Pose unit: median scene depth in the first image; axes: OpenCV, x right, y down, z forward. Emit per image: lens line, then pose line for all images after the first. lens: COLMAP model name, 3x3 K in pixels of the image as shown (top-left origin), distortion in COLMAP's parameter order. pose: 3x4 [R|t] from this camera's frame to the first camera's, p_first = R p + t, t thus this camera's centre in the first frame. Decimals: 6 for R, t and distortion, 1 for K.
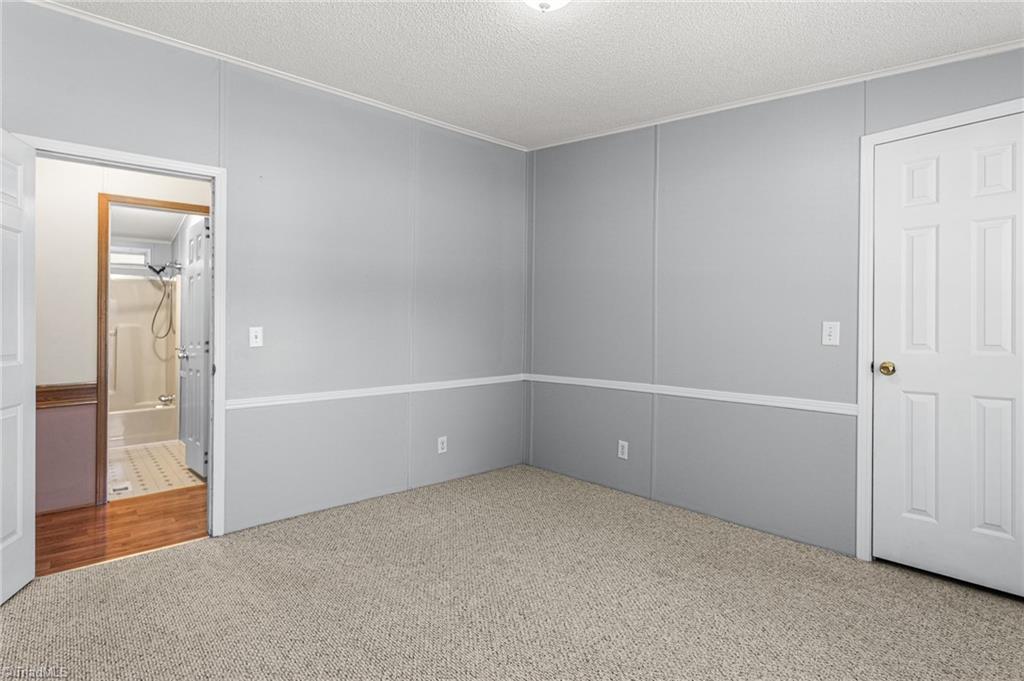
lens RADIAL K [[504.0, 0, 514.0], [0, 504.0, 321.9], [0, 0, 1]] dist [-0.001500, -0.000290]
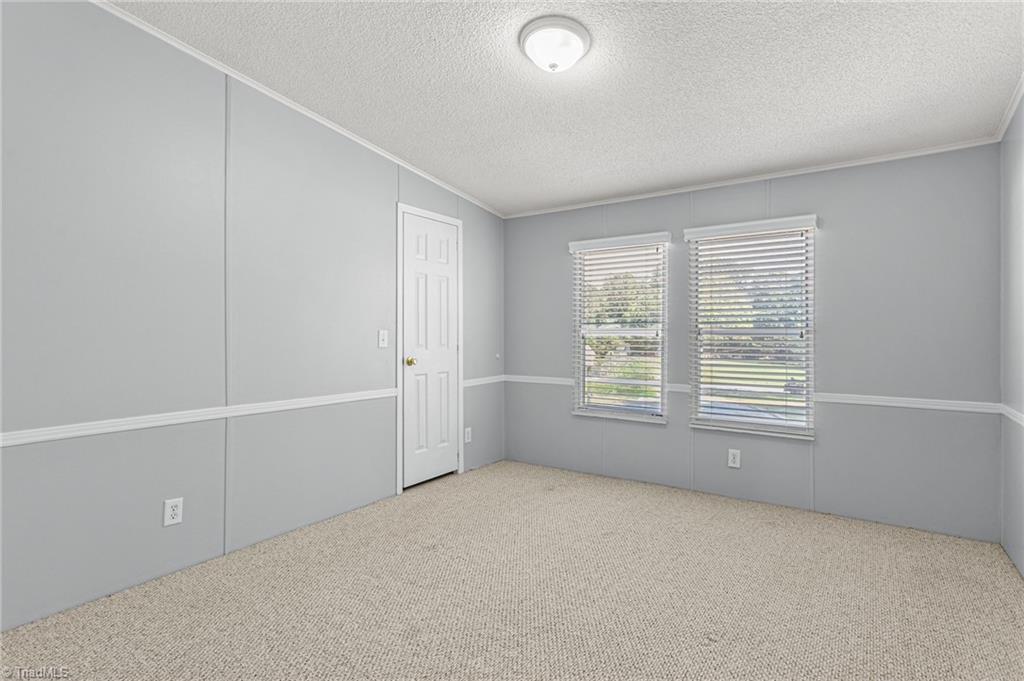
lens RADIAL K [[489.5, 0, 518.7], [0, 489.5, 339.4], [0, 0, 1]] dist [0.003291, 0.000678]
pose [[-0.226295, 0.005057, 0.974046, -0.844586], [0.000393, 0.999987, -0.005100, 0.033827], [-0.974059, -0.000771, -0.226294, 1.071915]]
